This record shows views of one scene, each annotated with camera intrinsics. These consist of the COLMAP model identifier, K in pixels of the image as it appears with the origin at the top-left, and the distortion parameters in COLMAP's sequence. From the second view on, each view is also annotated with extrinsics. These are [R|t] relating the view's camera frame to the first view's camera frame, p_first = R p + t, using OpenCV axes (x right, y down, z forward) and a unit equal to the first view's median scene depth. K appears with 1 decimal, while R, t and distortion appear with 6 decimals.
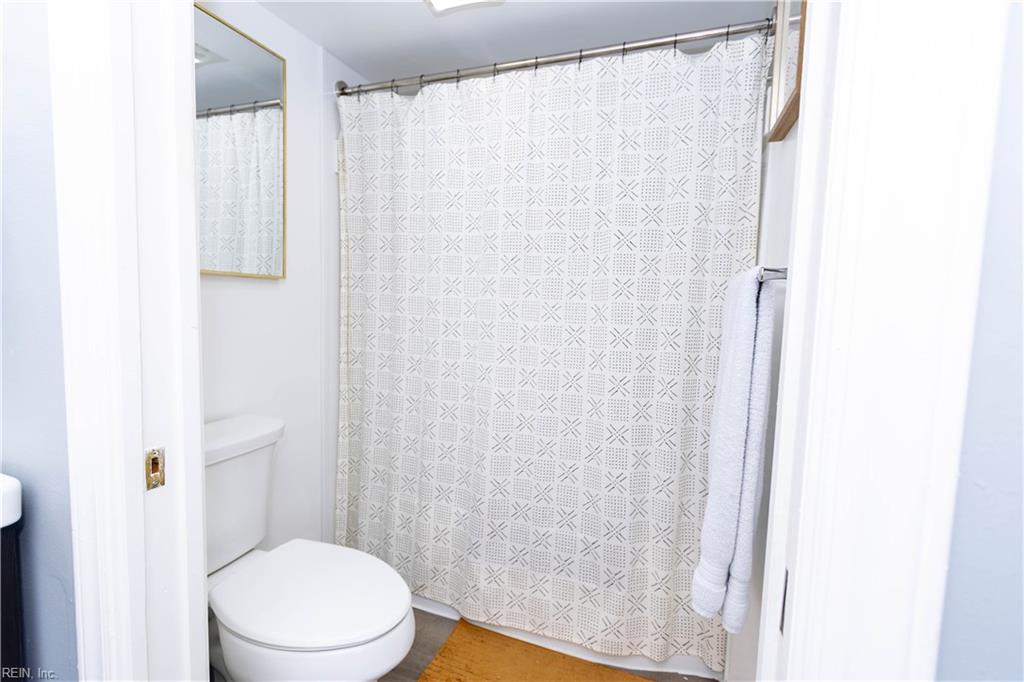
lens RADIAL K [[470.5, 0, 508.0], [0, 470.5, 336.7], [0, 0, 1]] dist [0.009641, -0.000136]
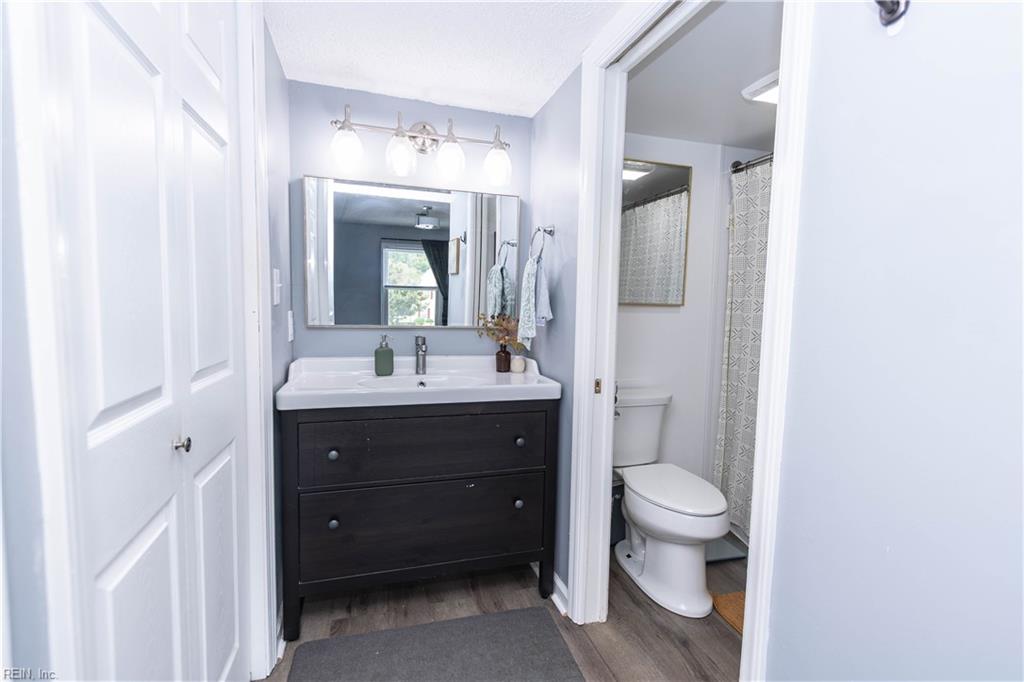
lens RADIAL K [[470.5, 0, 511.4], [0, 470.5, 338.5], [0, 0, 1]] dist [0.009641, -0.000136]
pose [[0.619153, 0.040793, -0.784210, 0.343921], [-0.065282, 0.997867, 0.000365, 0.019571], [0.782552, 0.050969, 0.620496, -0.346498]]
